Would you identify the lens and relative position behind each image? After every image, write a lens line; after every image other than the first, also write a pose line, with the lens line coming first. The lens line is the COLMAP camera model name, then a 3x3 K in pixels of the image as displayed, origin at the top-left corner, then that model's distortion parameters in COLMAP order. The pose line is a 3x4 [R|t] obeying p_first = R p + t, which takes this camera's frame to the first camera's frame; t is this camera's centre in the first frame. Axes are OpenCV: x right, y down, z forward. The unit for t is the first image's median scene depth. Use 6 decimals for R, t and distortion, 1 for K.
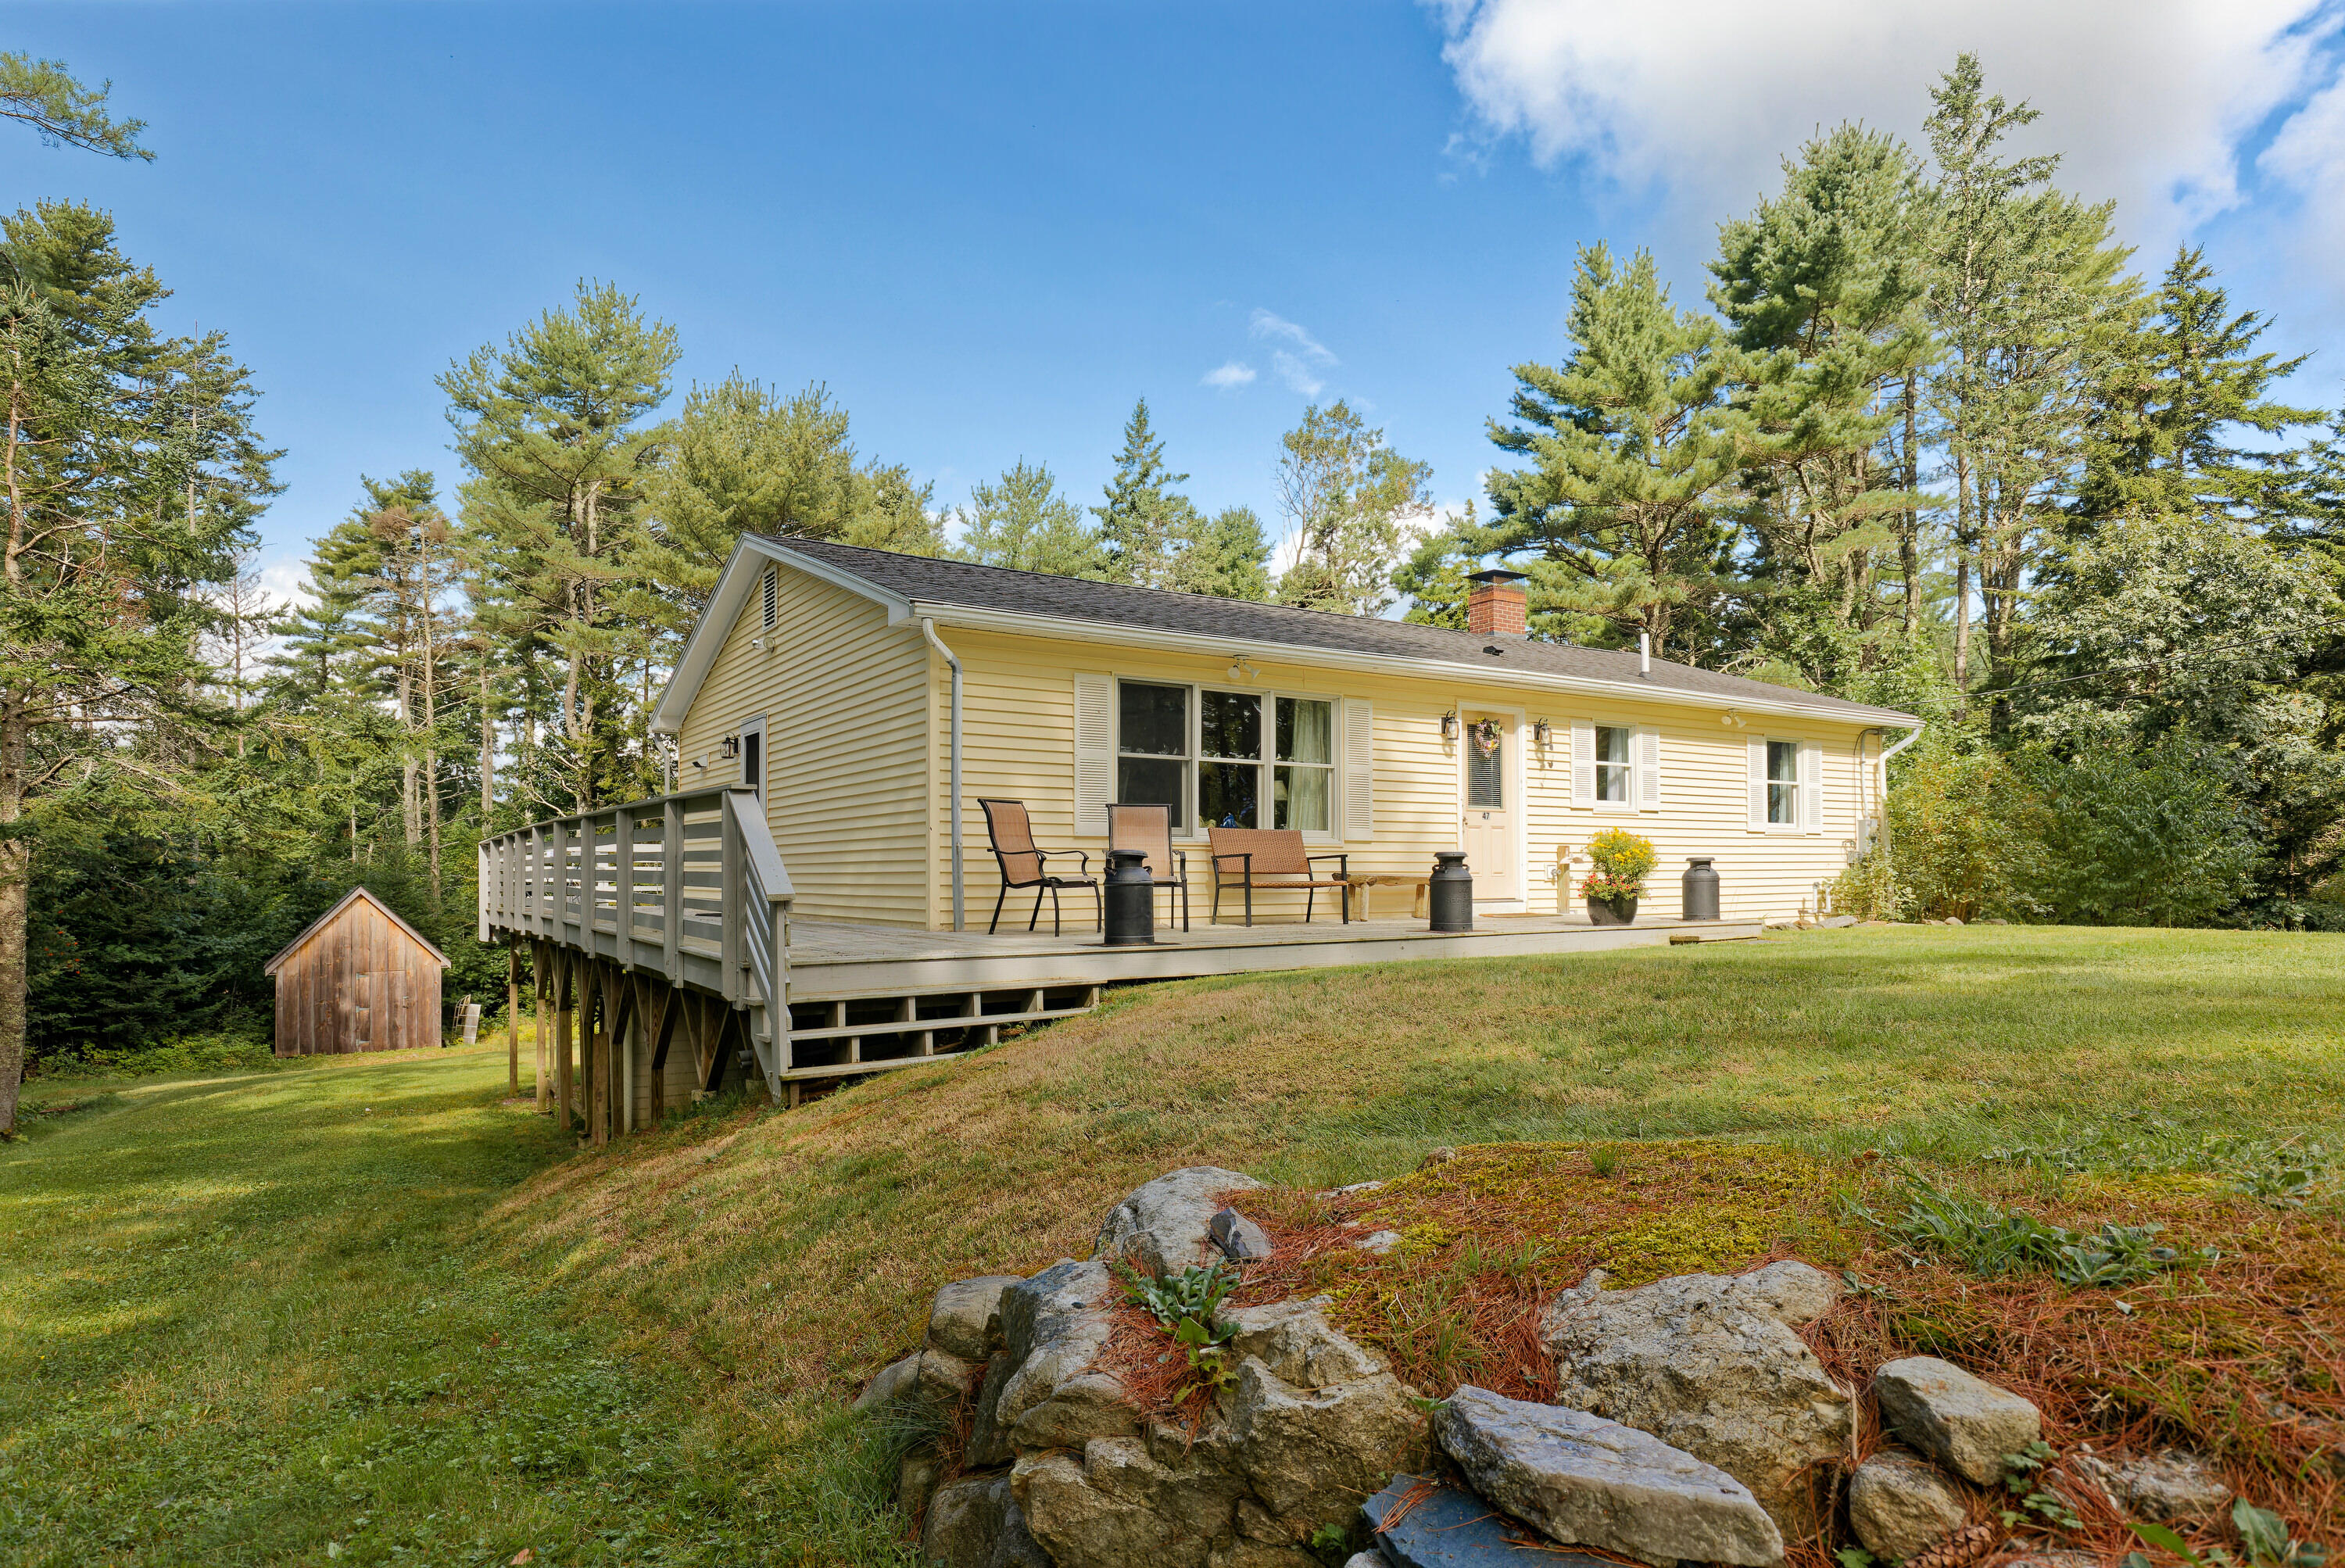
lens RADIAL K [[1297.6, 0, 1156.5], [0, 1297.6, 831.3], [0, 0, 1]] dist [-0.000120, 0.002319]
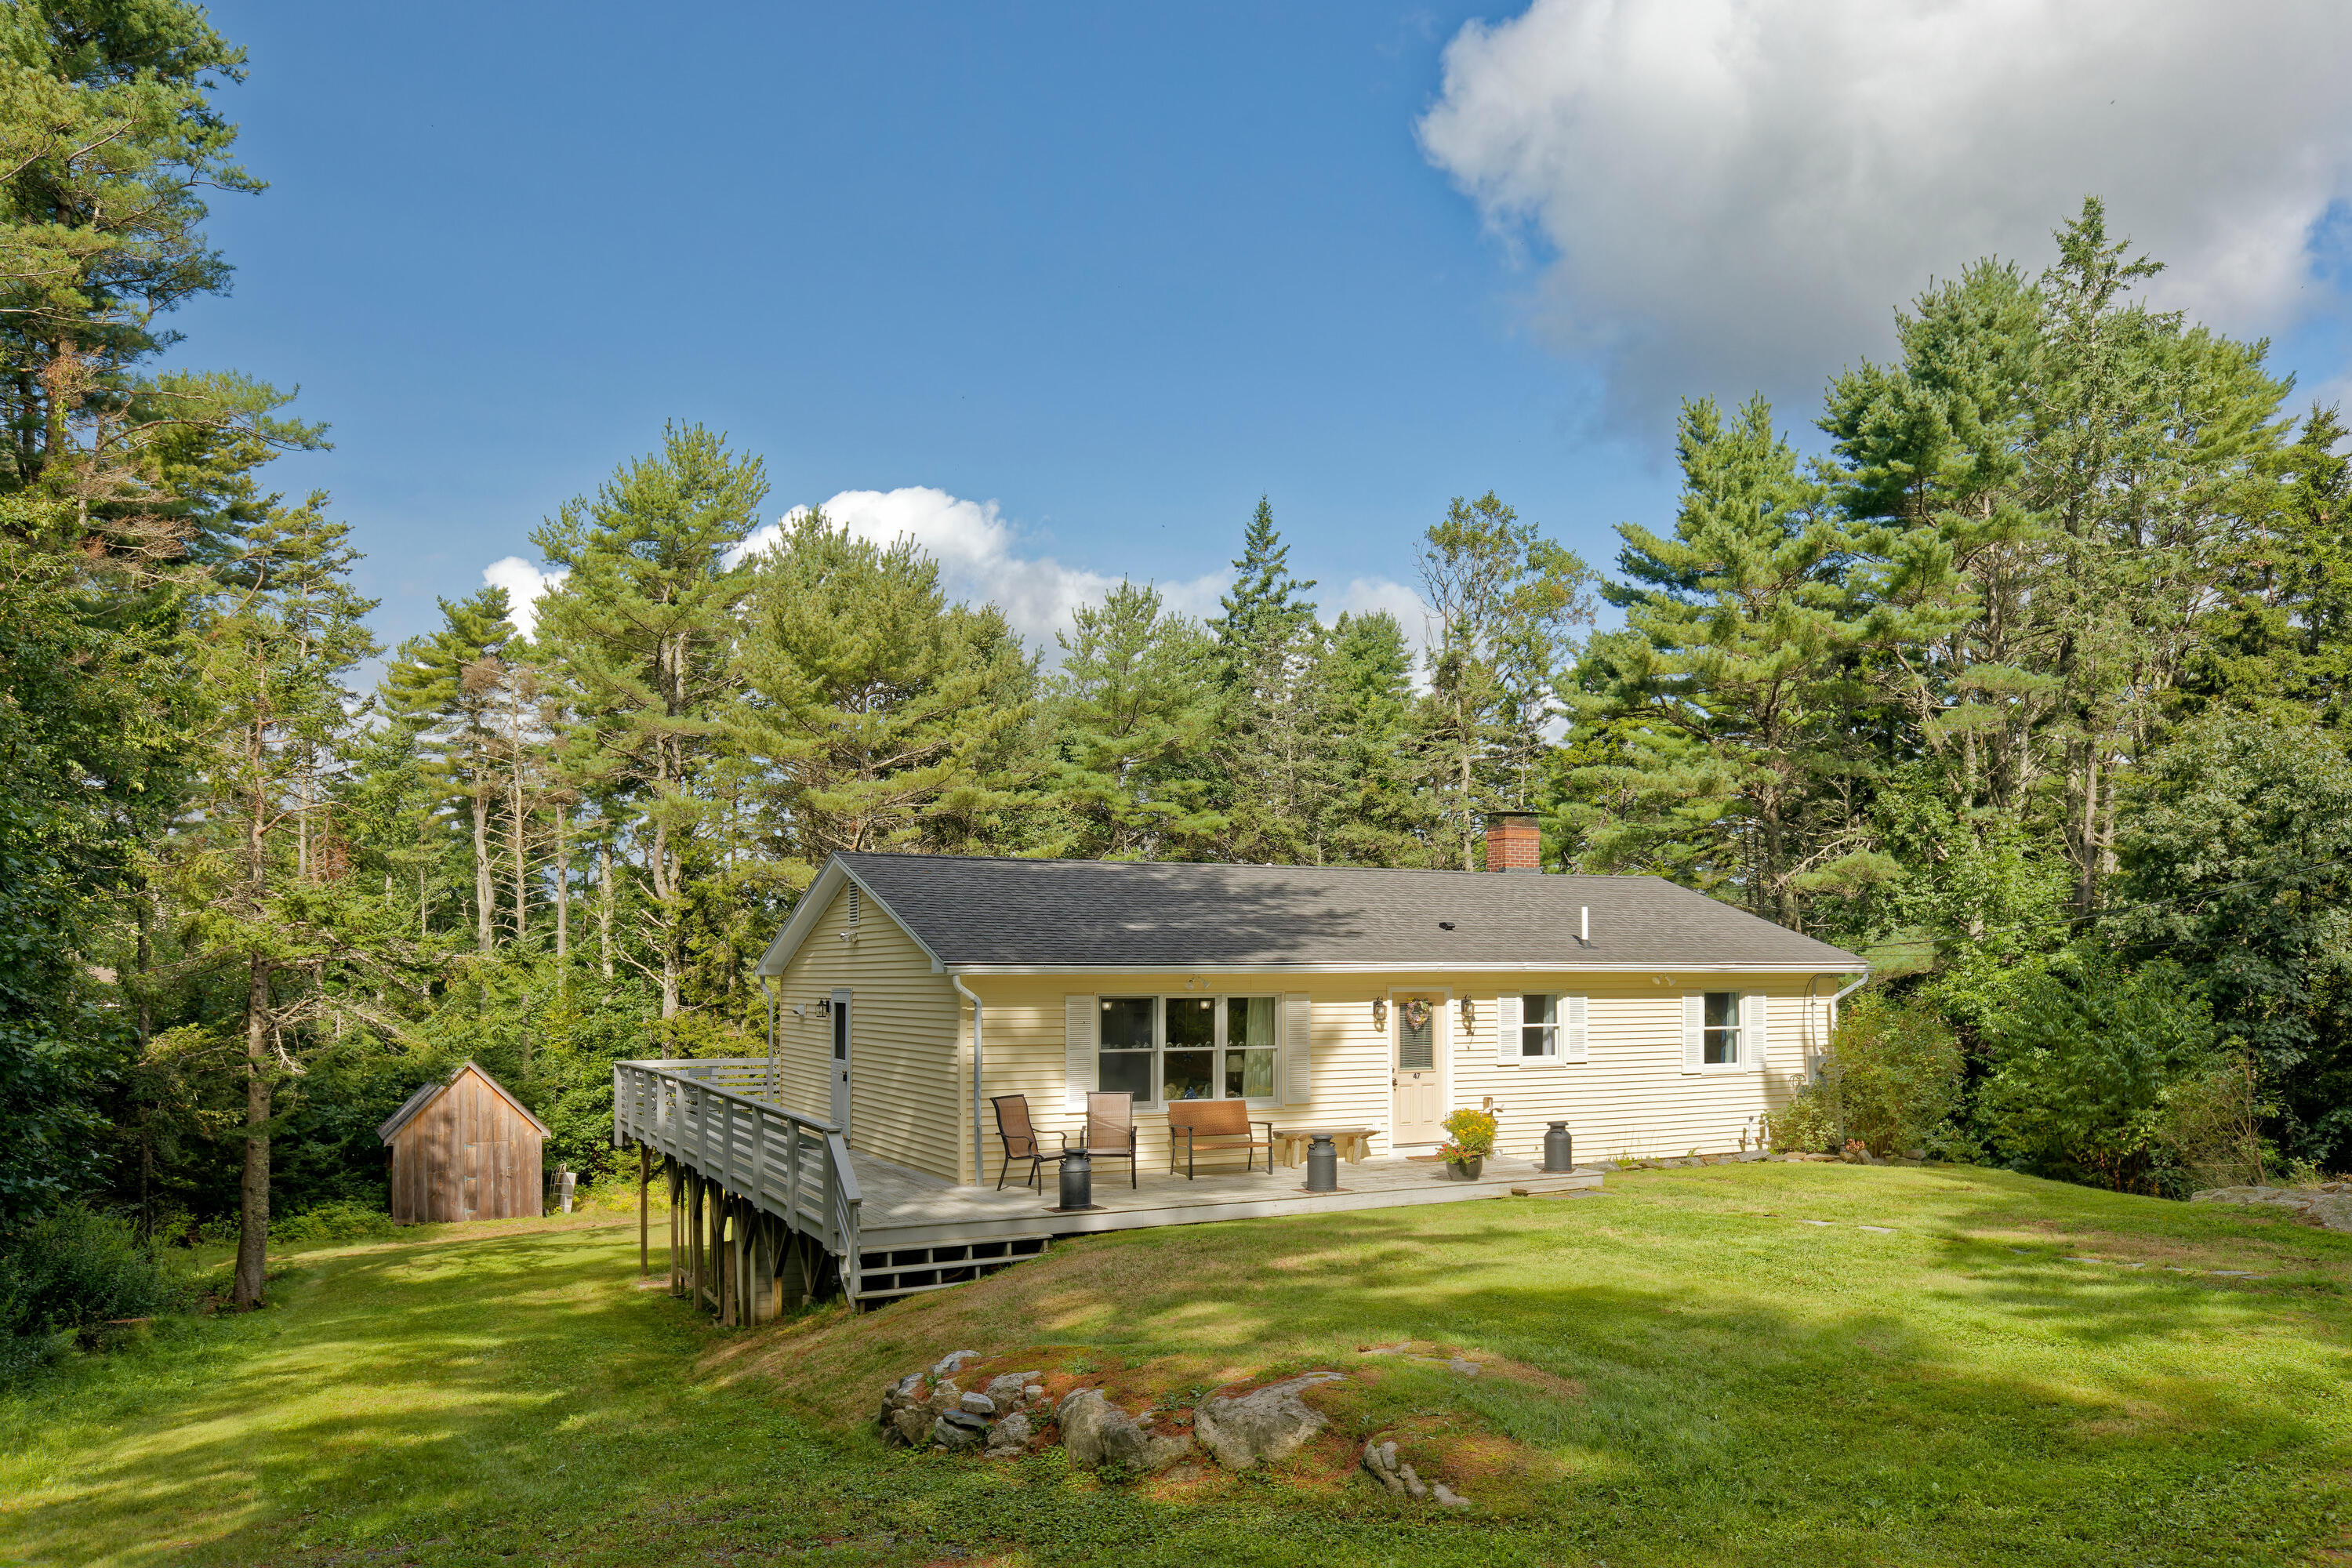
lens RADIAL K [[1733.5, 0, 1209.7], [0, 1733.5, 893.7], [0, 0, 1]] dist [-0.008583, -0.000217]
pose [[0.995754, 0.000479, -0.092055, 0.104619], [-0.000956, 0.999986, -0.005141, -0.088695], [0.092051, 0.005207, 0.995741, -0.335618]]
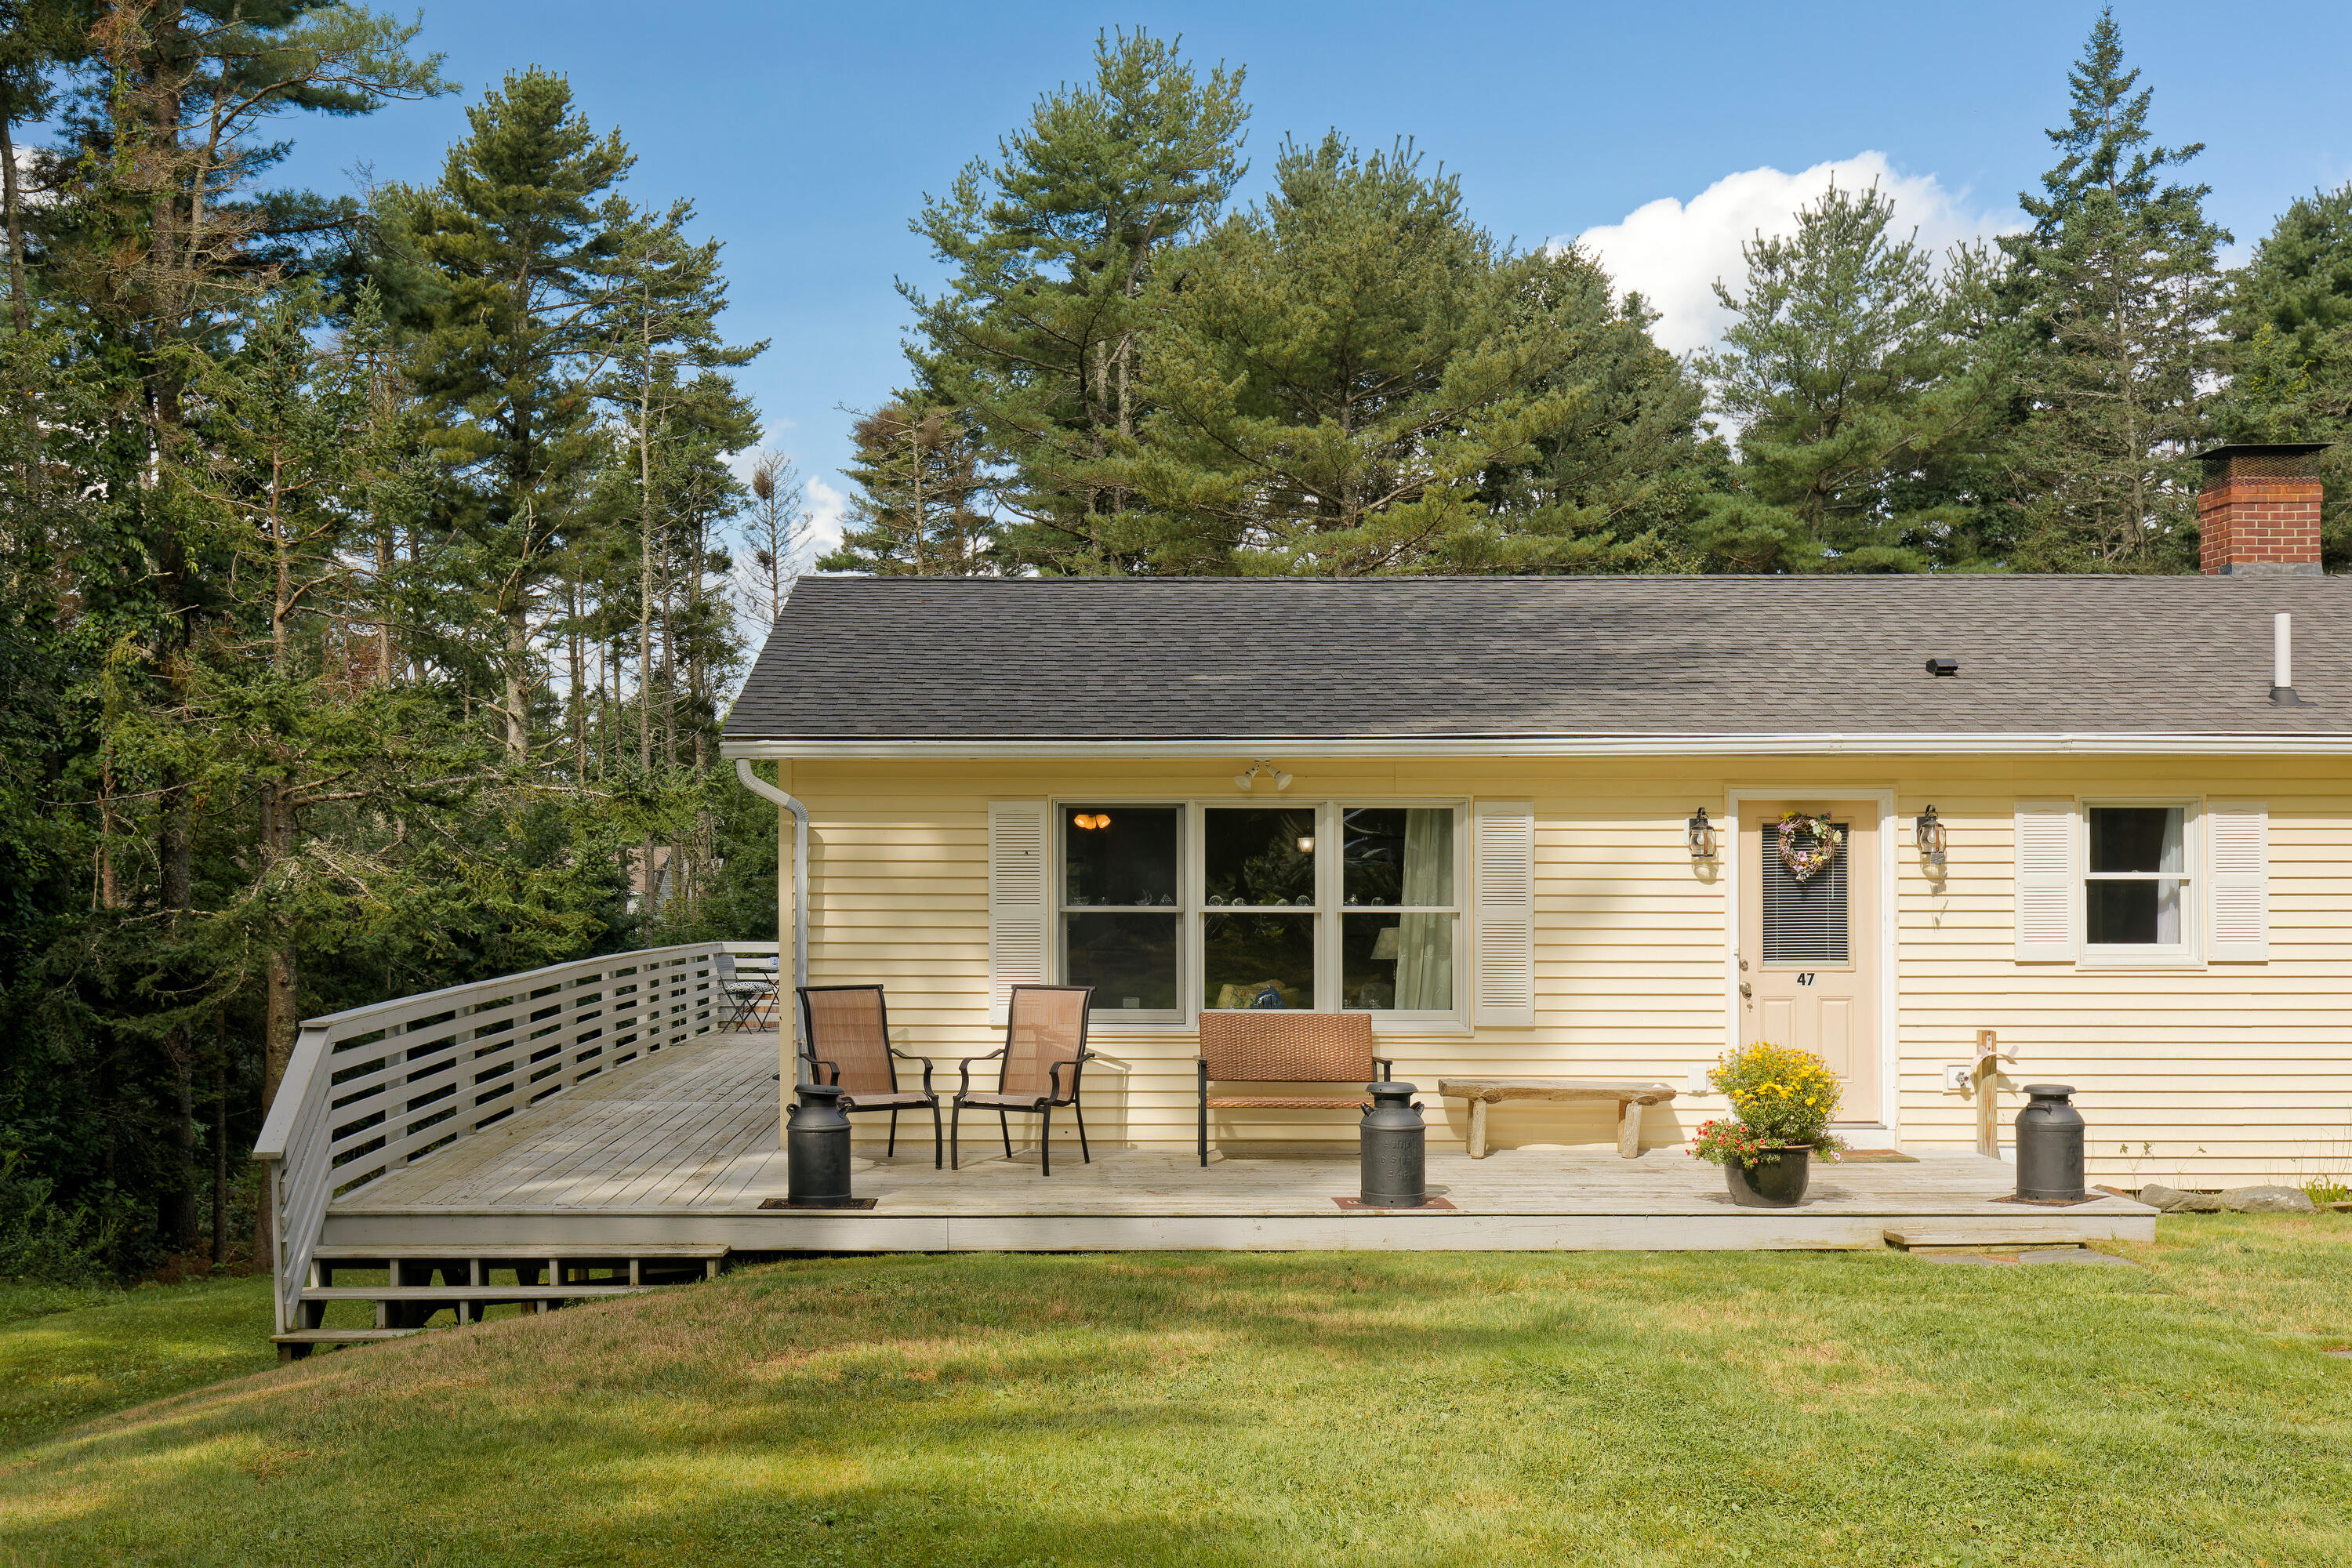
lens RADIAL K [[2388.7, 0, 1058.3], [0, 2388.7, 803.8], [0, 0, 1]] dist [0.000408, 0.000000]
pose [[0.830412, -0.010888, -0.557043, 0.286269], [0.016028, 0.999862, 0.004349, -0.050130], [0.556919, -0.012540, 0.830472, -0.037288]]
